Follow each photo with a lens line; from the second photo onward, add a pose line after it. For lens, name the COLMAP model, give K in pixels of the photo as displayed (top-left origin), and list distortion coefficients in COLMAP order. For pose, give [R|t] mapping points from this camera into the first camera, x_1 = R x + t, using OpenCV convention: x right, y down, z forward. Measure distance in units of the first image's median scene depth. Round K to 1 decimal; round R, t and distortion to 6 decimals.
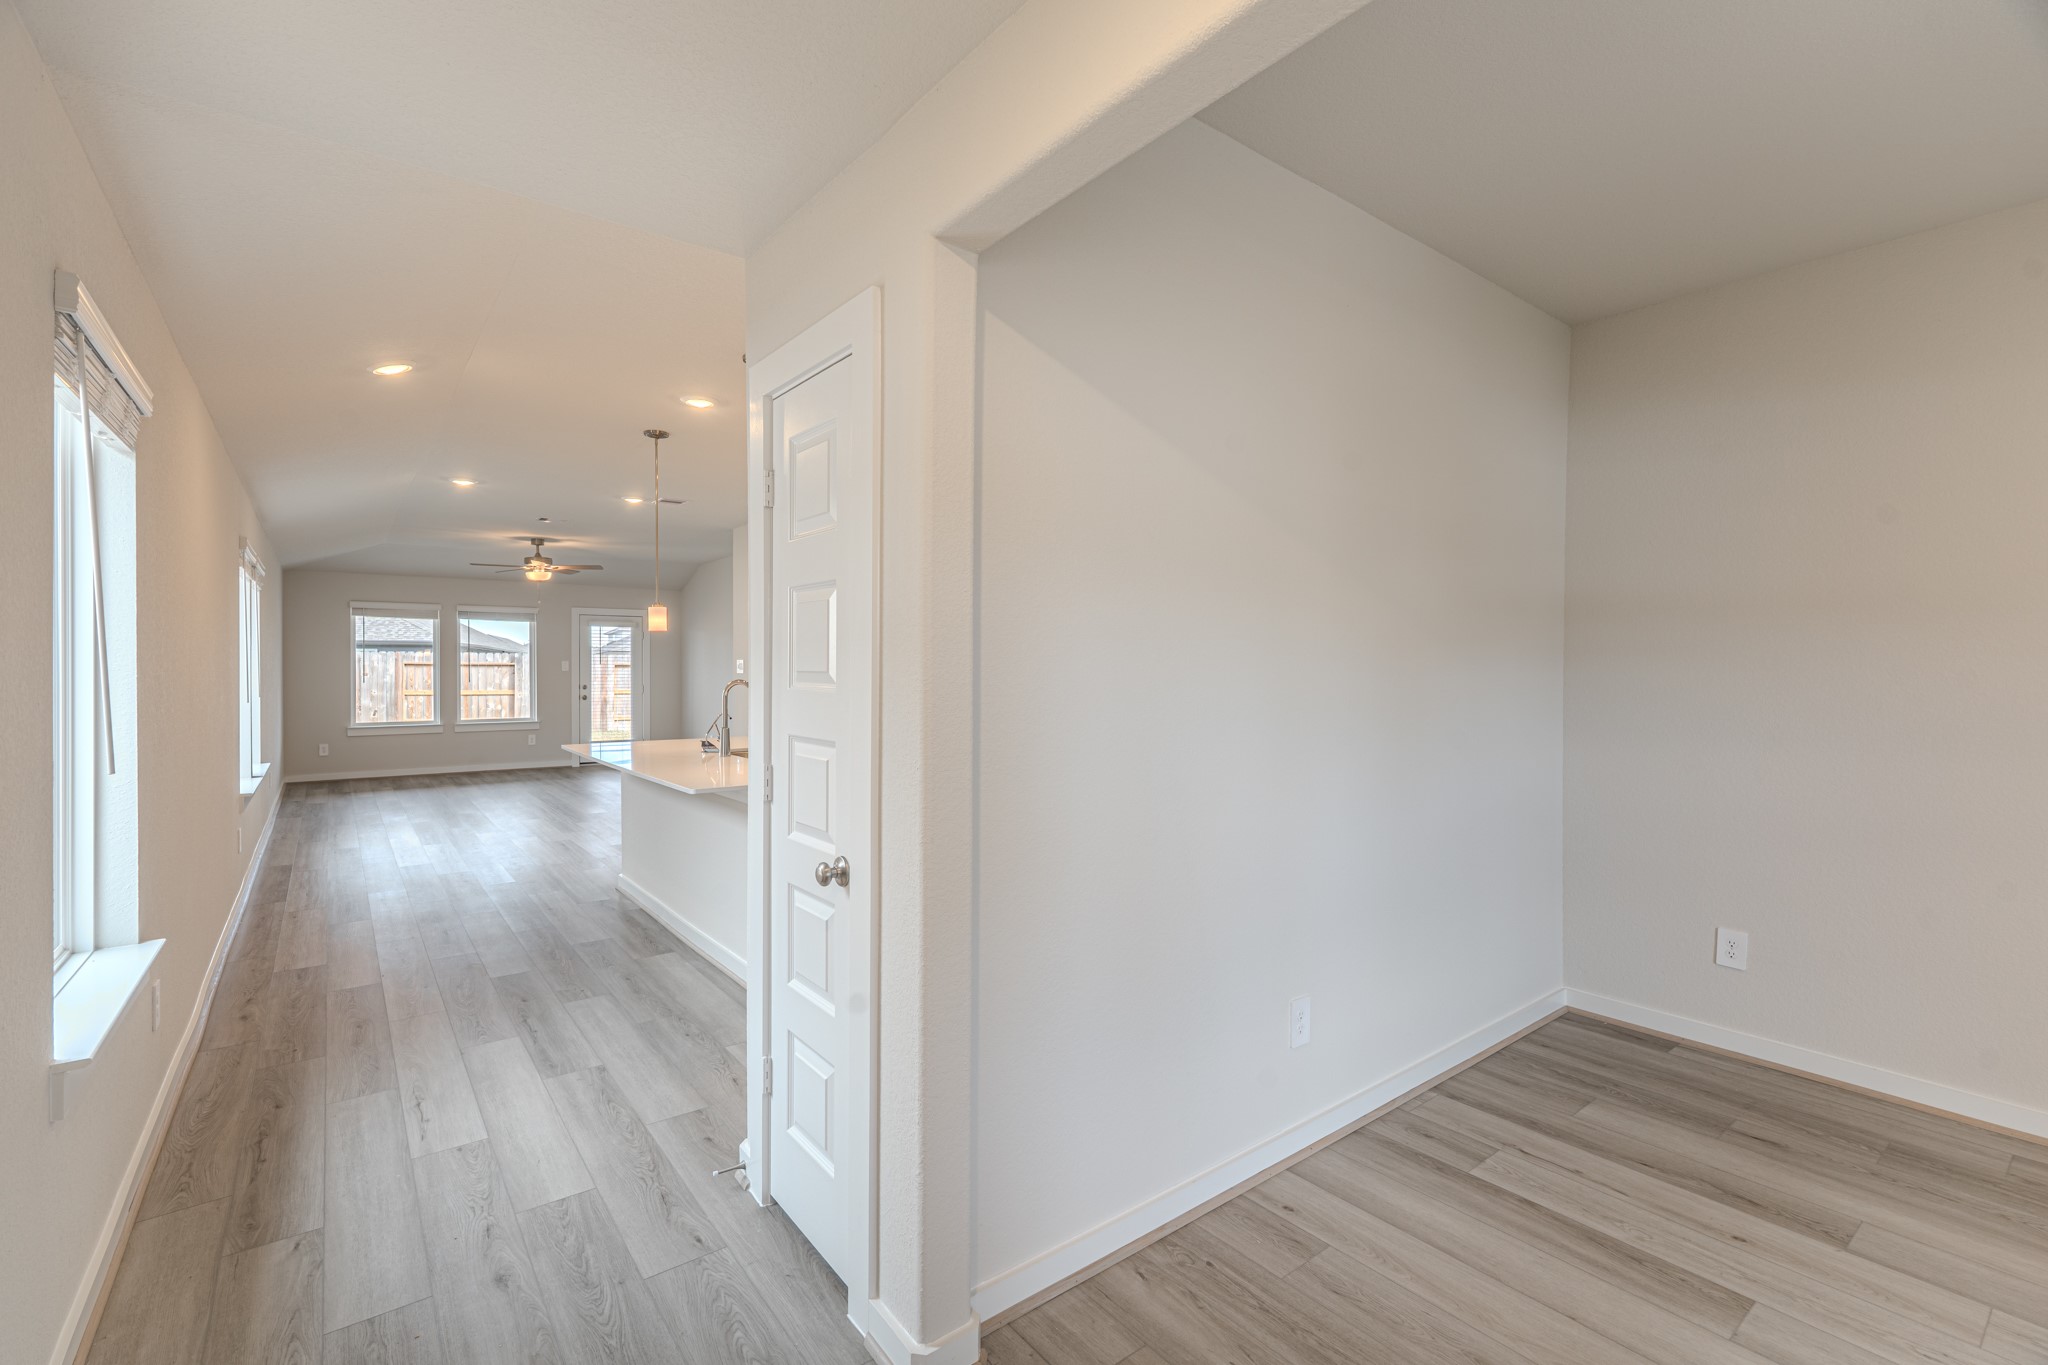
lens RADIAL K [[899.0, 0, 1014.8], [0, 899.0, 662.9], [0, 0, 1]] dist [0.000141, -0.000619]
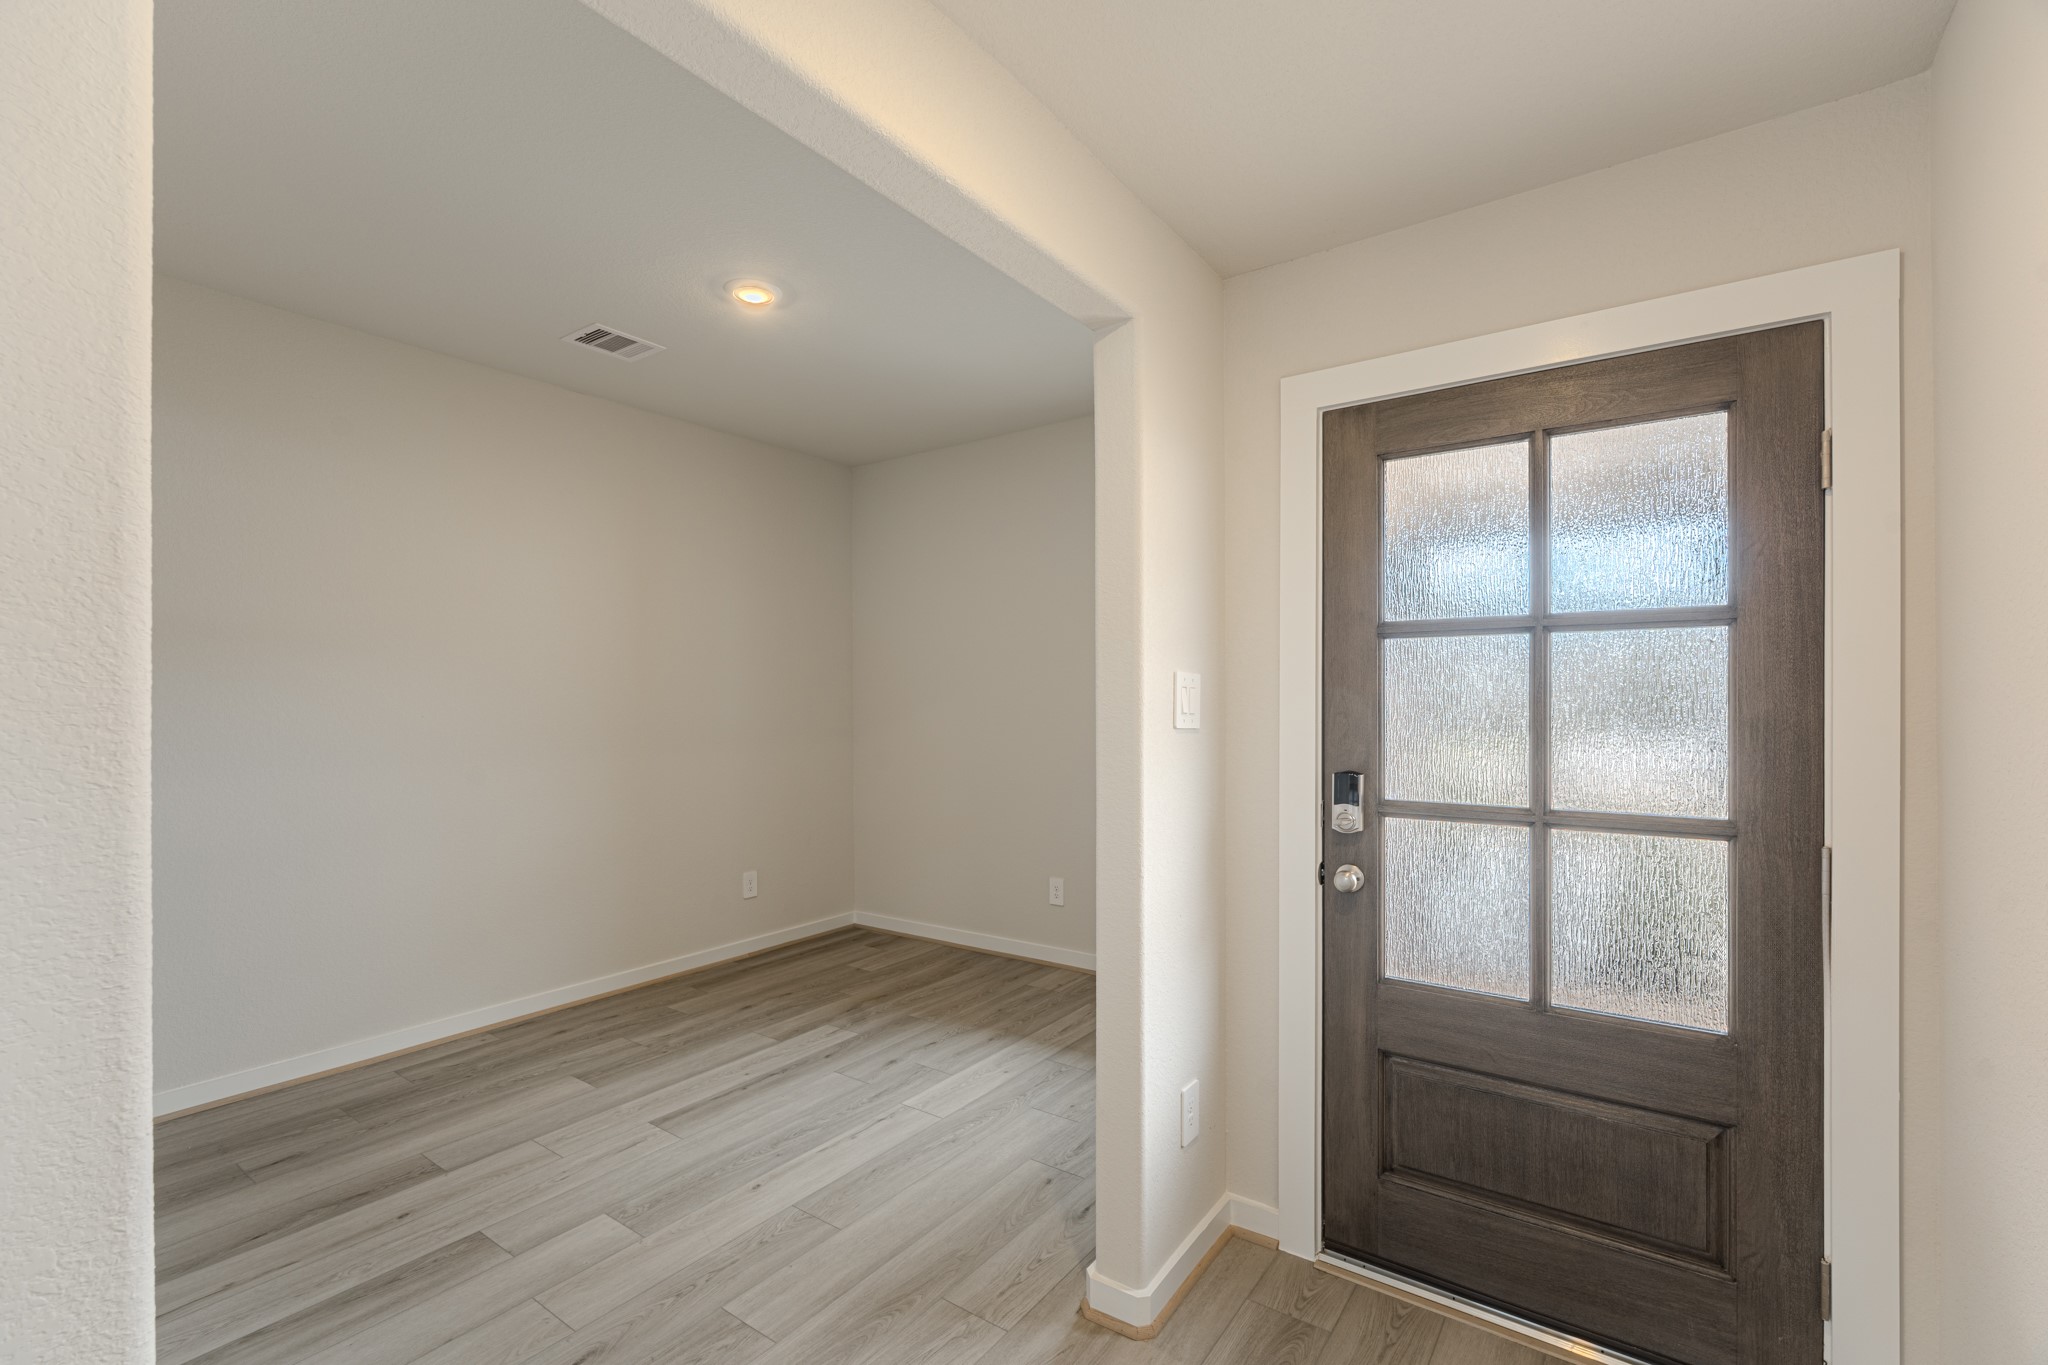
lens RADIAL K [[904.8, 0, 1023.9], [0, 904.8, 699.5], [0, 0, 1]] dist [-0.000854, -0.000215]
pose [[-0.289091, -0.006283, 0.957281, -0.322936], [-0.001772, 0.999980, 0.006029, -0.000059], [-0.957300, 0.000047, -0.289097, 0.405828]]
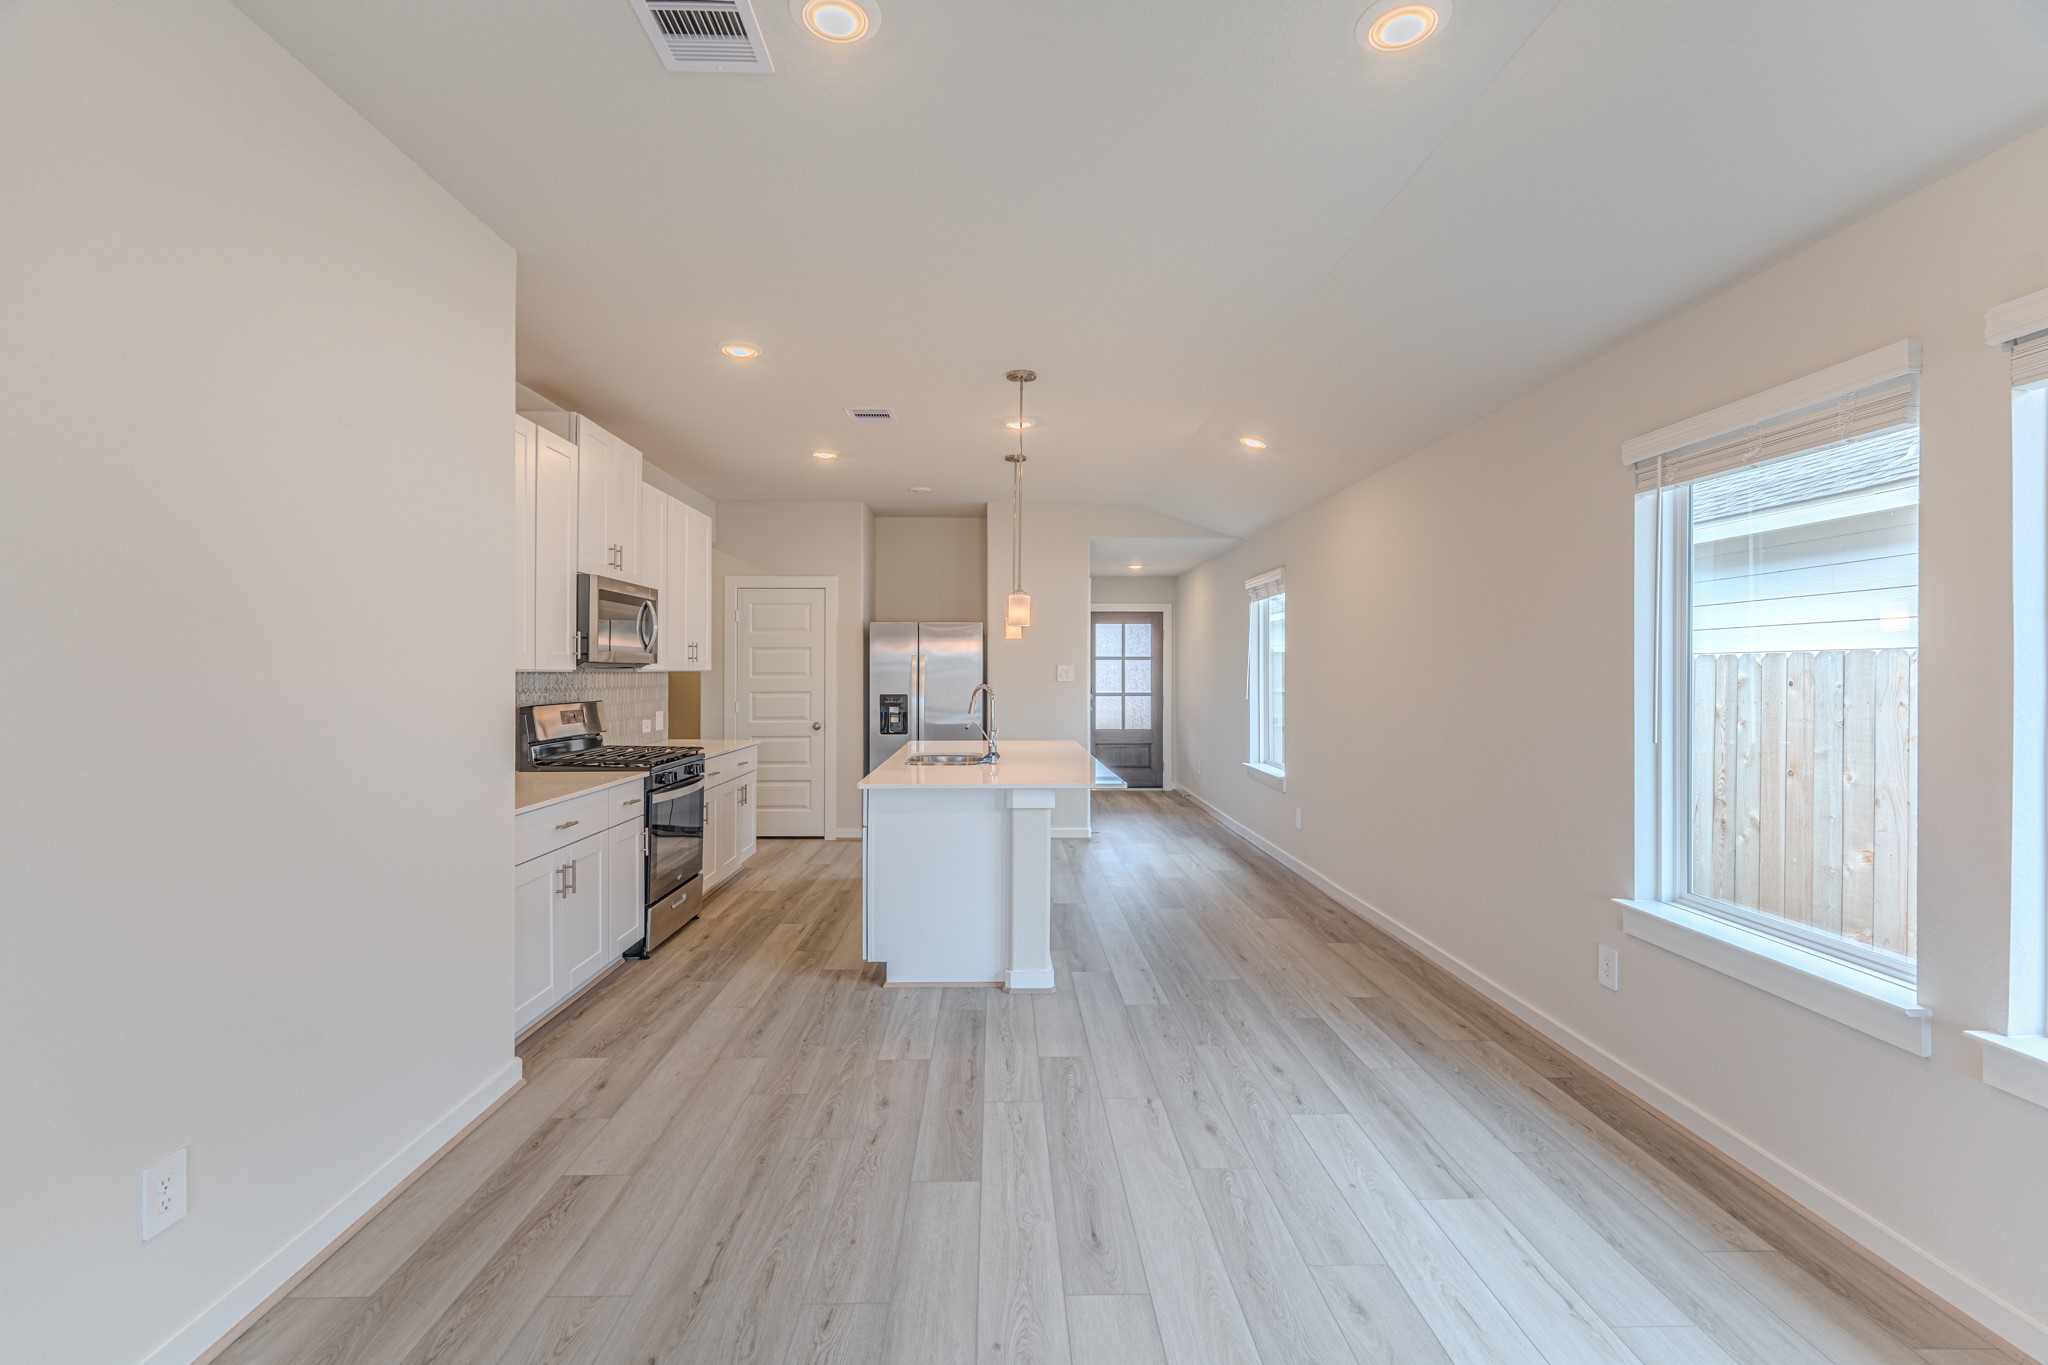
lens RADIAL K [[897.5, 0, 1014.5], [0, 897.5, 671.7], [0, 0, 1]] dist [-0.000758, -0.000003]
pose [[-0.807534, -0.005284, 0.589797, -1.438394], [-0.007778, 0.999968, -0.001690, 0.008330], [-0.589770, -0.005952, -0.807549, 2.753623]]
